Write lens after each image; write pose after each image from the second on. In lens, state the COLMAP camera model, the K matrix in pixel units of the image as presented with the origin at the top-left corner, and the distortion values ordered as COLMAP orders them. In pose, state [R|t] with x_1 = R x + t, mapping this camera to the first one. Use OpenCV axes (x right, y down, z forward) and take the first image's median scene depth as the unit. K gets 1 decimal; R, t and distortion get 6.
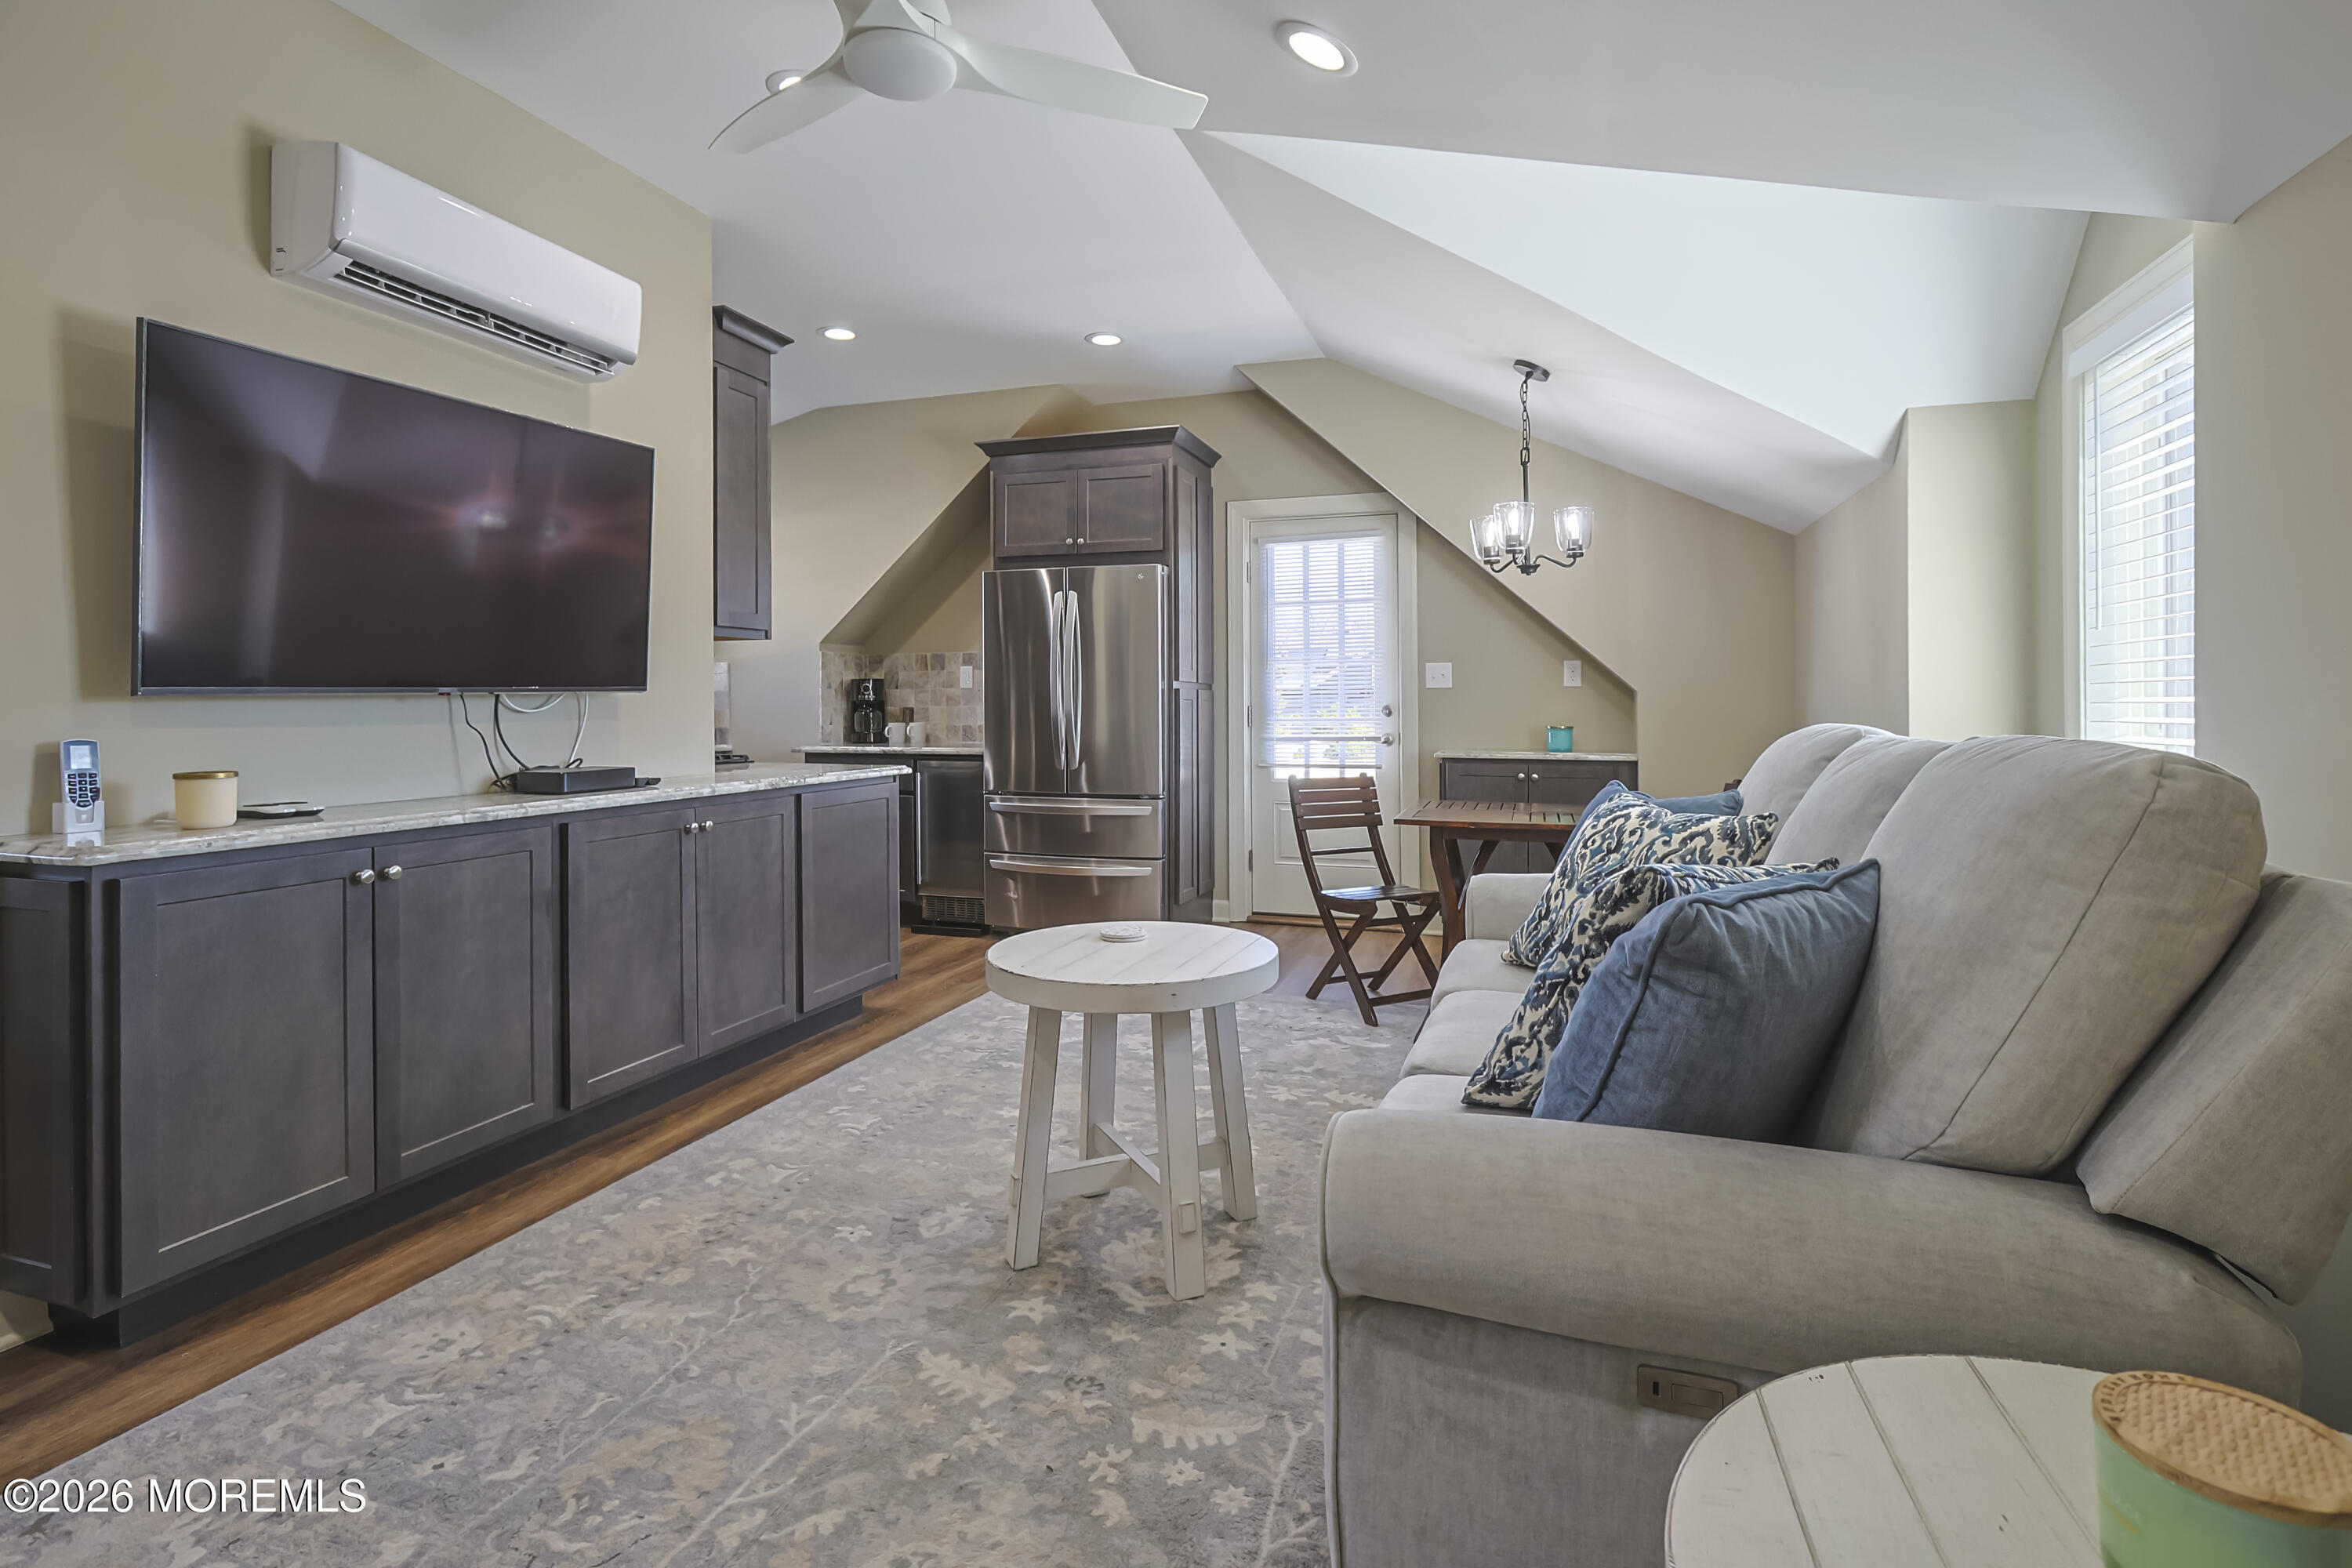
lens RADIAL K [[1136.8, 0, 1167.7], [0, 1136.8, 707.8], [0, 0, 1]] dist [-0.001344, -0.000016]
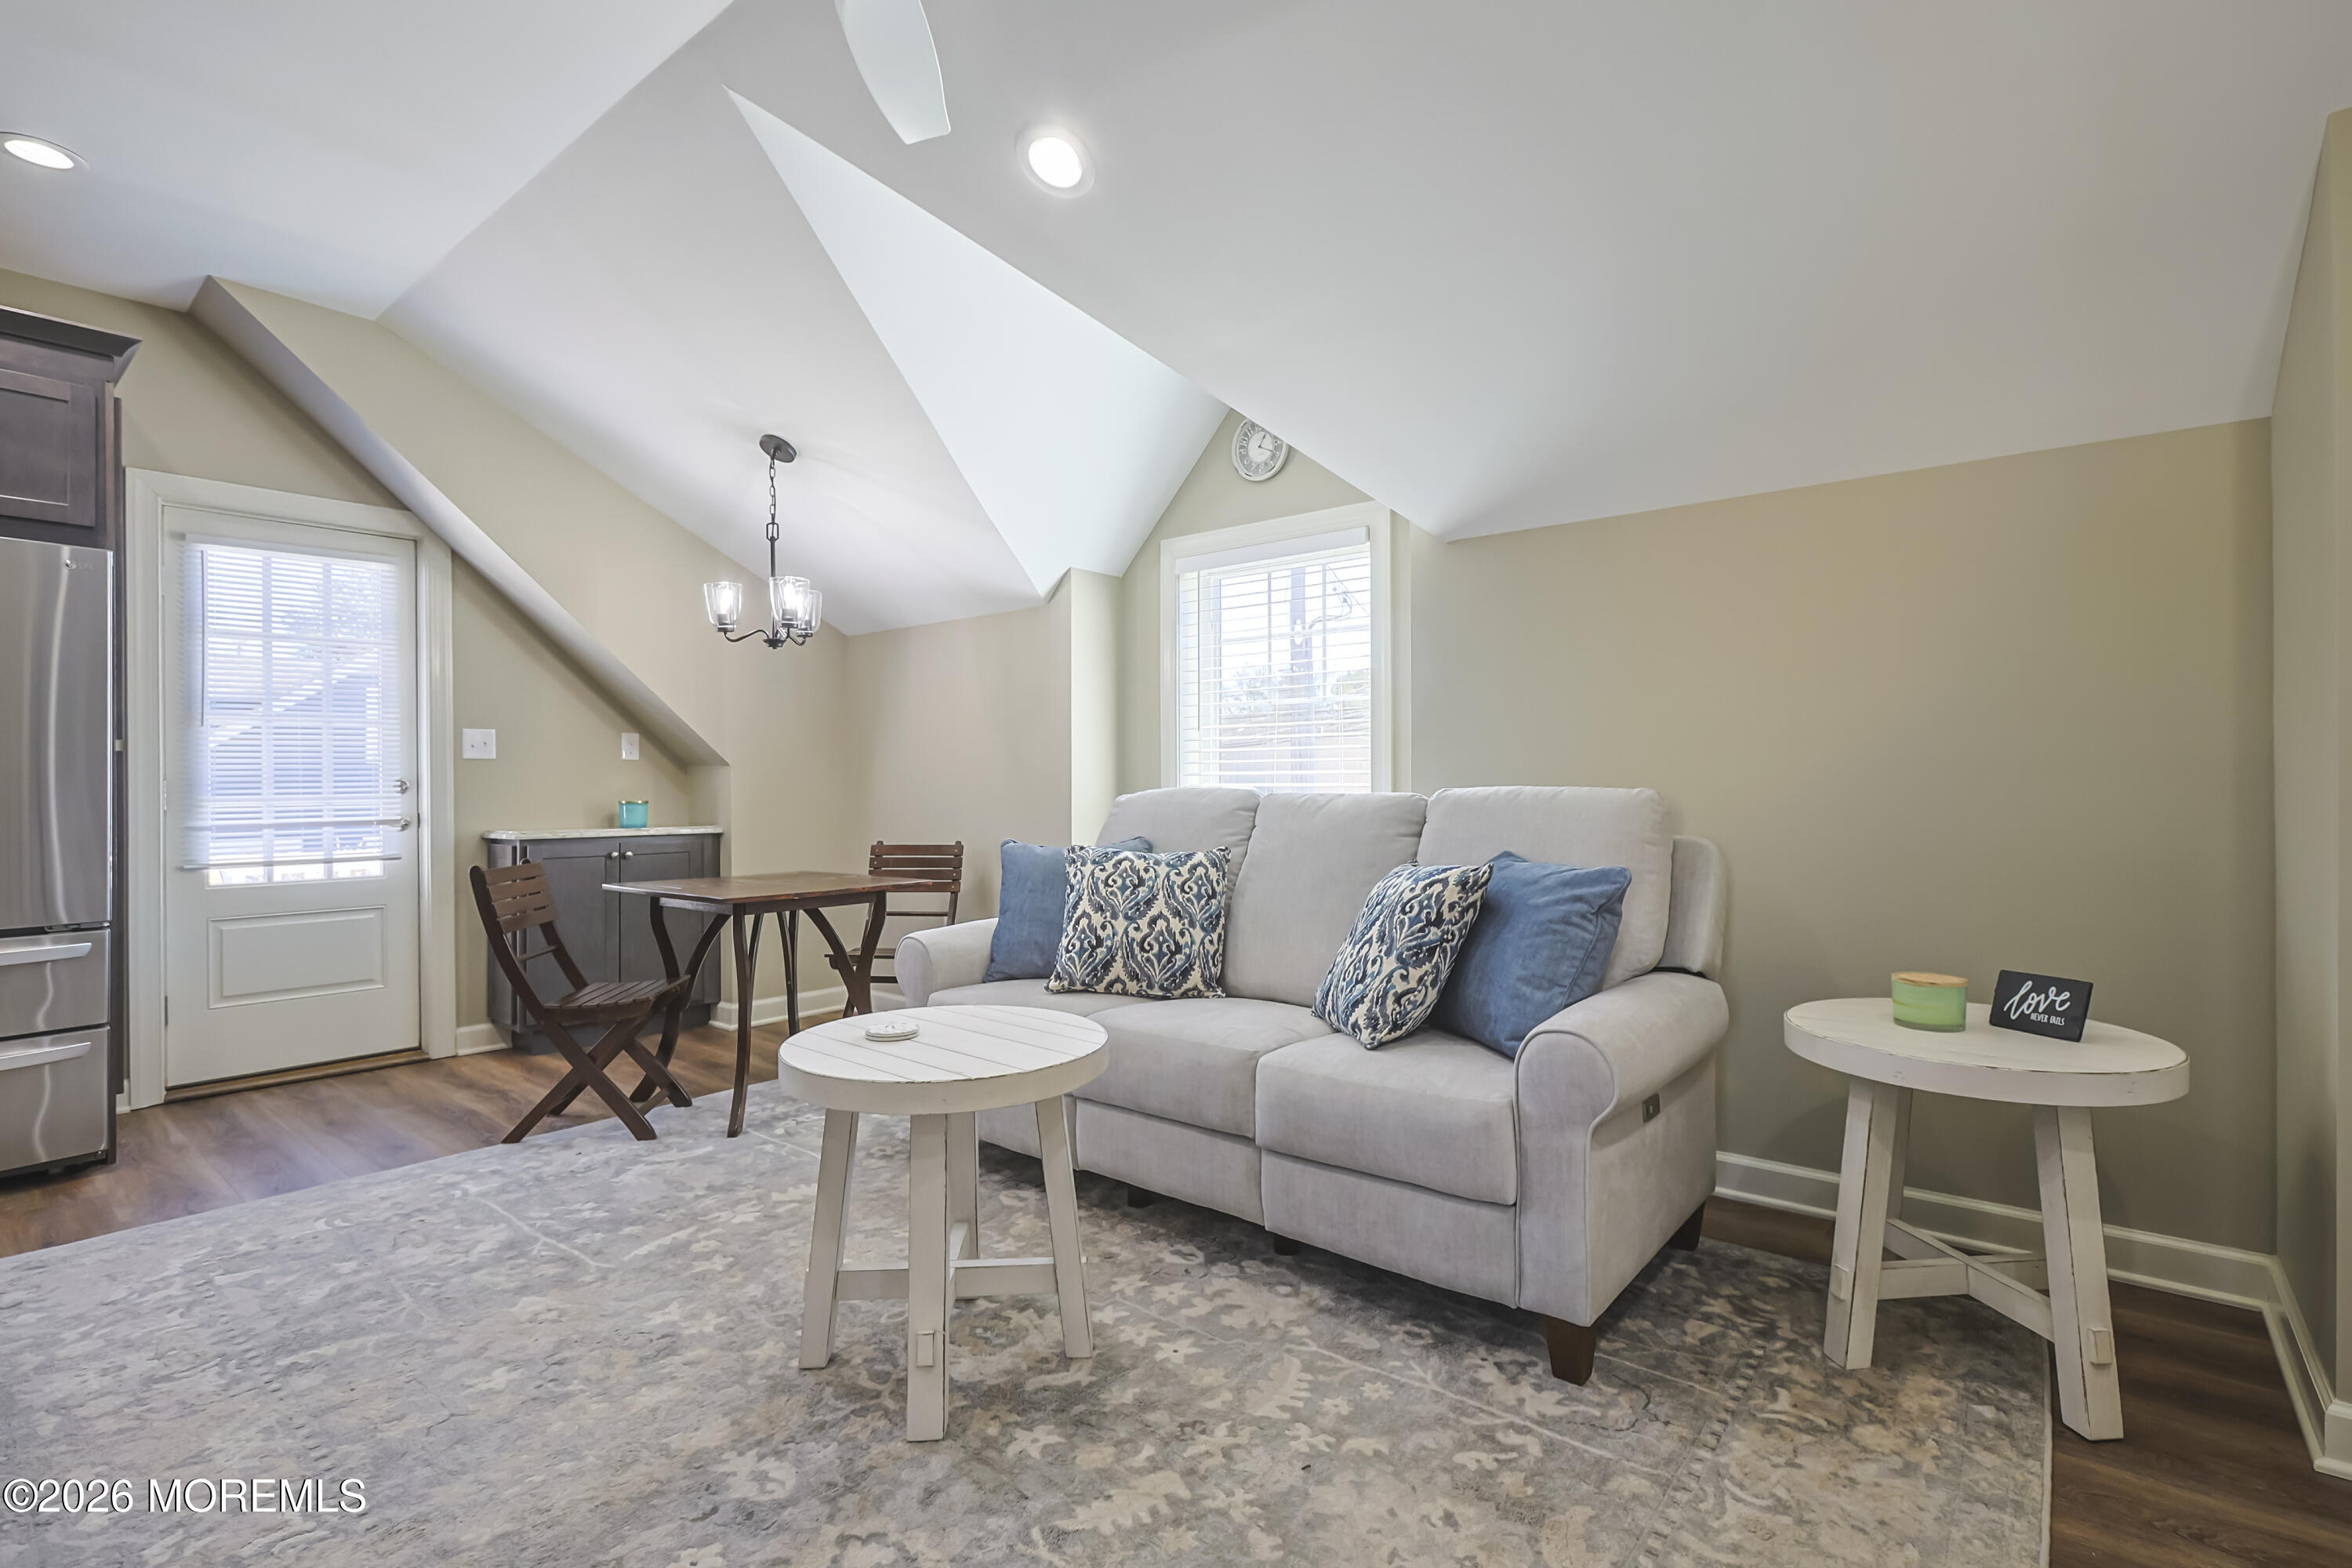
lens RADIAL K [[1113.1, 0, 1176.0], [0, 1113.1, 784.0], [0, 0, 1]] dist [-0.004033, -0.000270]
pose [[0.344748, -0.000016, 0.938695, -0.740316], [0.004478, 0.999989, -0.001627, 0.010298], [-0.938685, 0.004764, 0.344744, 0.482087]]
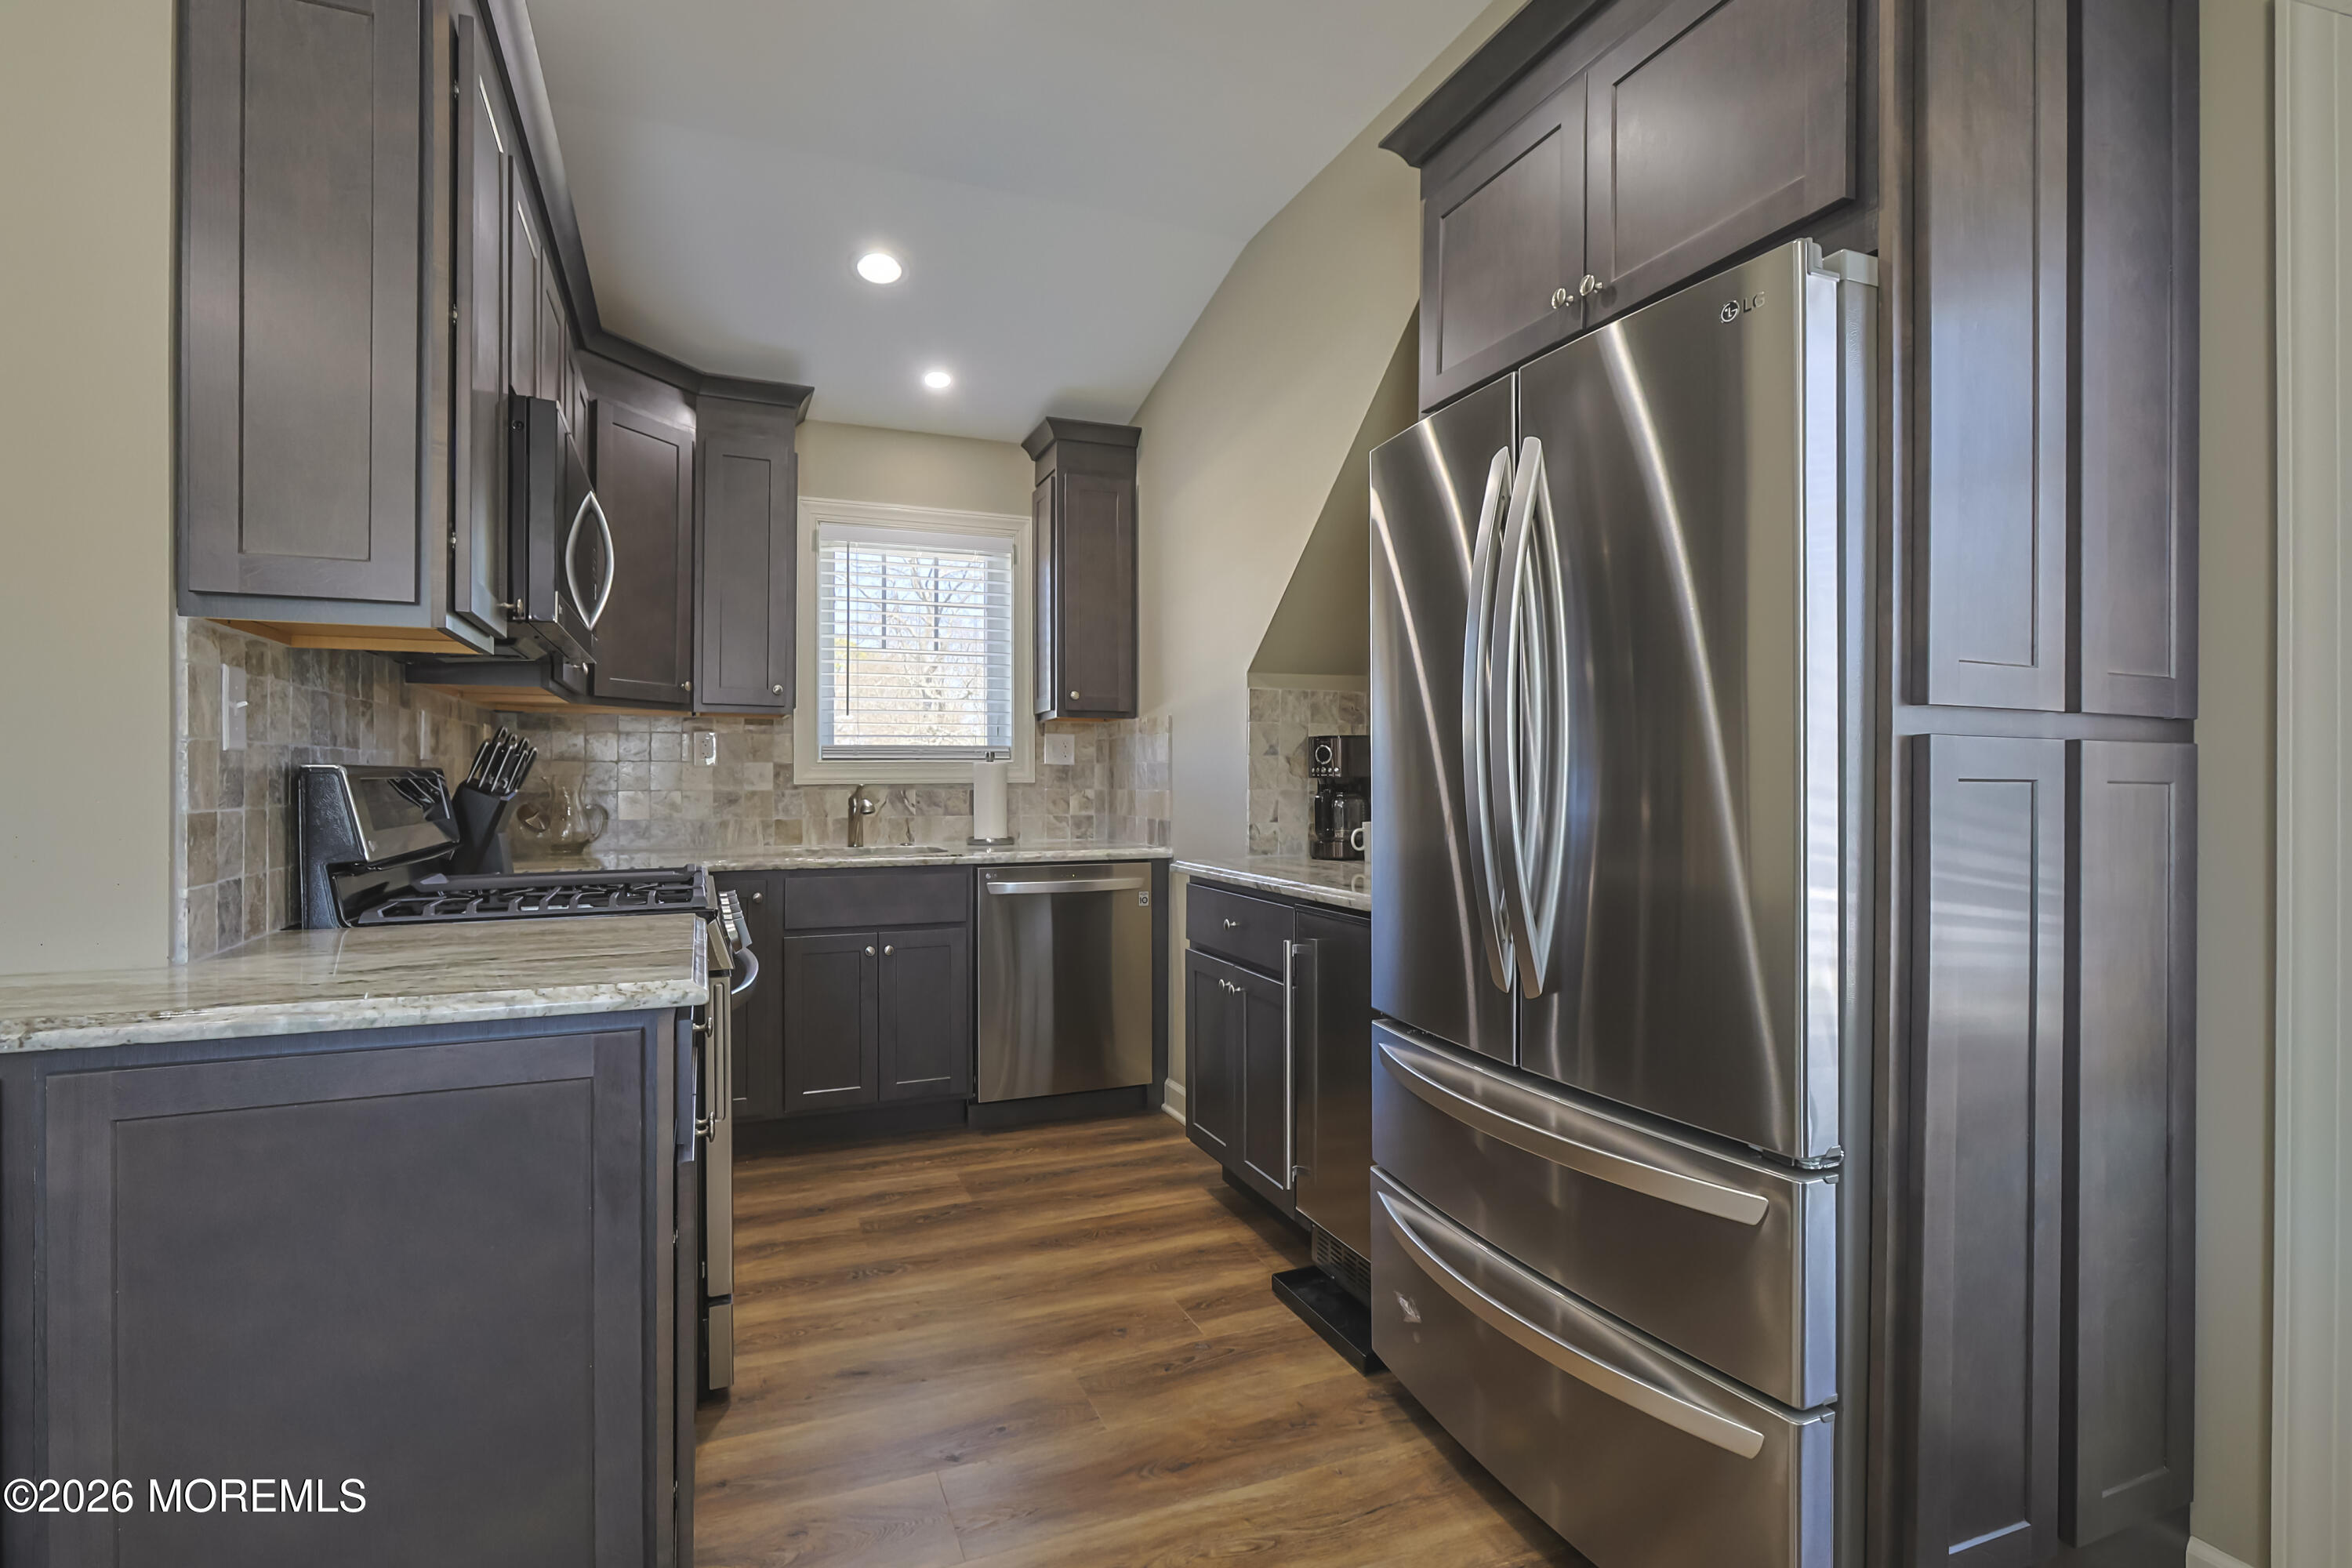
lens RADIAL K [[1113.1, 0, 1176.0], [0, 1113.1, 784.0], [0, 0, 1]] dist [-0.004033, -0.000270]
pose [[0.664295, 0.007650, -0.747432, 0.170274], [-0.004636, 0.999971, 0.006114, -0.014482], [0.747457, -0.000597, 0.664310, 1.469049]]
